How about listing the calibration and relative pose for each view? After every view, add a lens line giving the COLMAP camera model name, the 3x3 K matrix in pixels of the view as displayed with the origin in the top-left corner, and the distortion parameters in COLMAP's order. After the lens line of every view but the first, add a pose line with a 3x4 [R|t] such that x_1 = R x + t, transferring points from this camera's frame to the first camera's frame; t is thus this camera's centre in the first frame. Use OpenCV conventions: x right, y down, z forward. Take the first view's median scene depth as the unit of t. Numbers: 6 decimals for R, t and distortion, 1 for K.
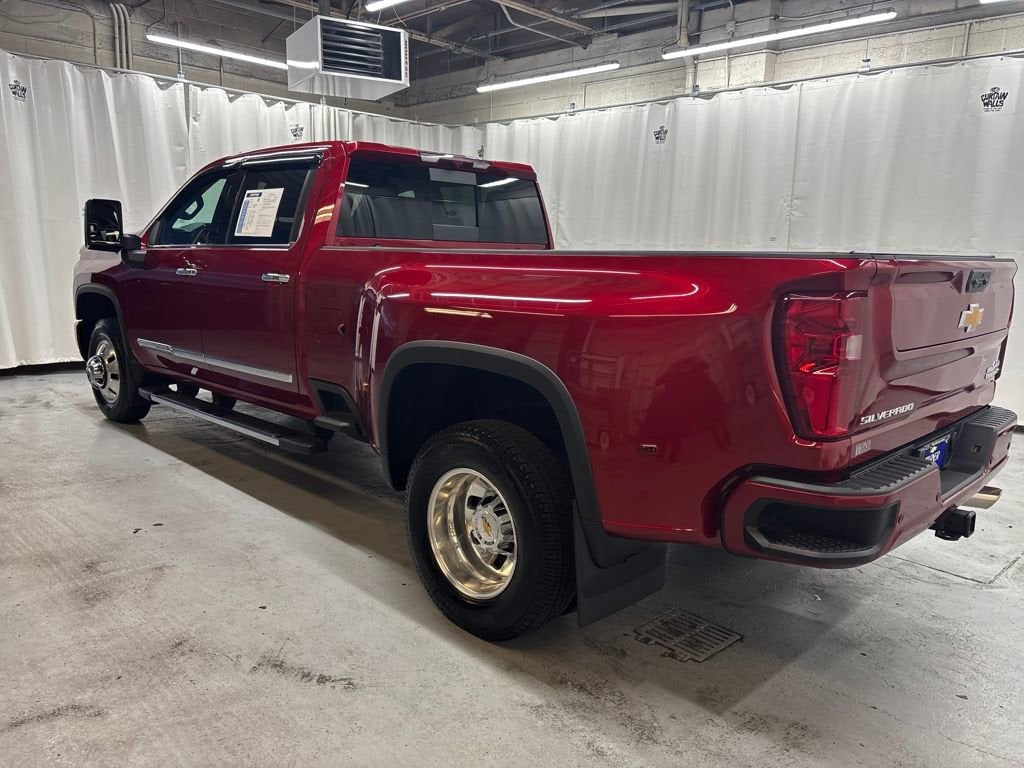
lens RADIAL K [[796.6, 0, 492.1], [0, 796.6, 377.9], [0, 0, 1]] dist [0.040066, -0.029723]
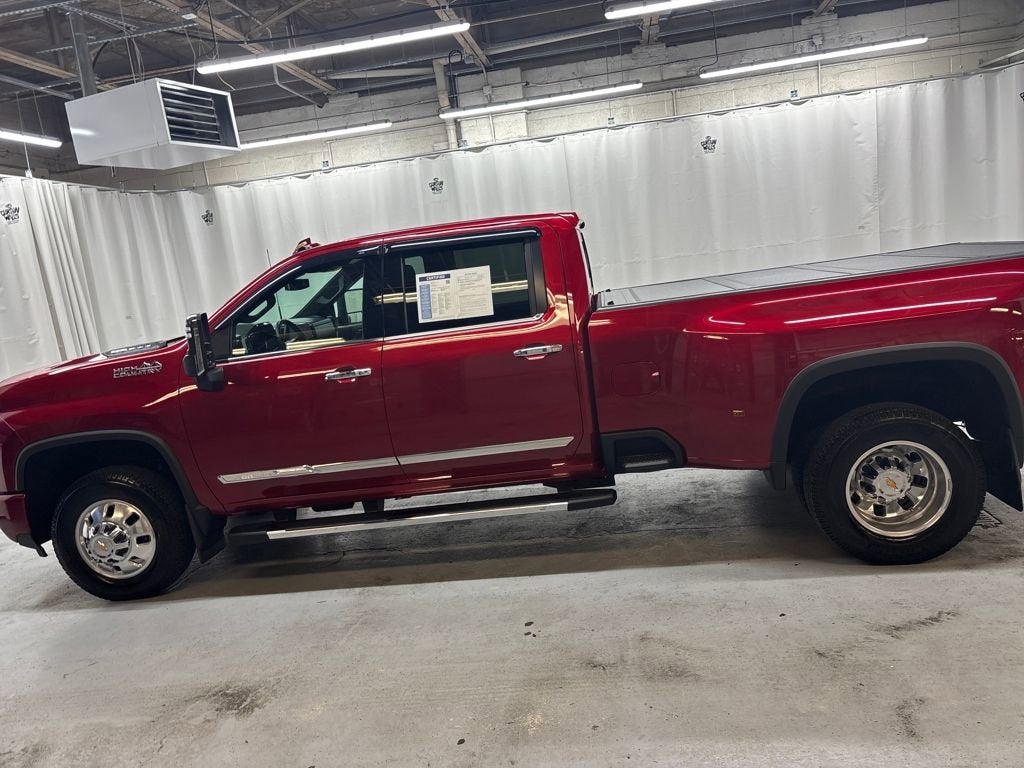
lens RADIAL K [[796.6, 0, 512.5], [0, 796.6, 387.8], [0, 0, 1]] dist [0.040066, -0.029723]
pose [[0.765581, -0.224696, 0.602825, -0.557811], [0.246843, 0.967901, 0.047285, -0.081992], [-0.594099, 0.112602, 0.796471, 0.131666]]
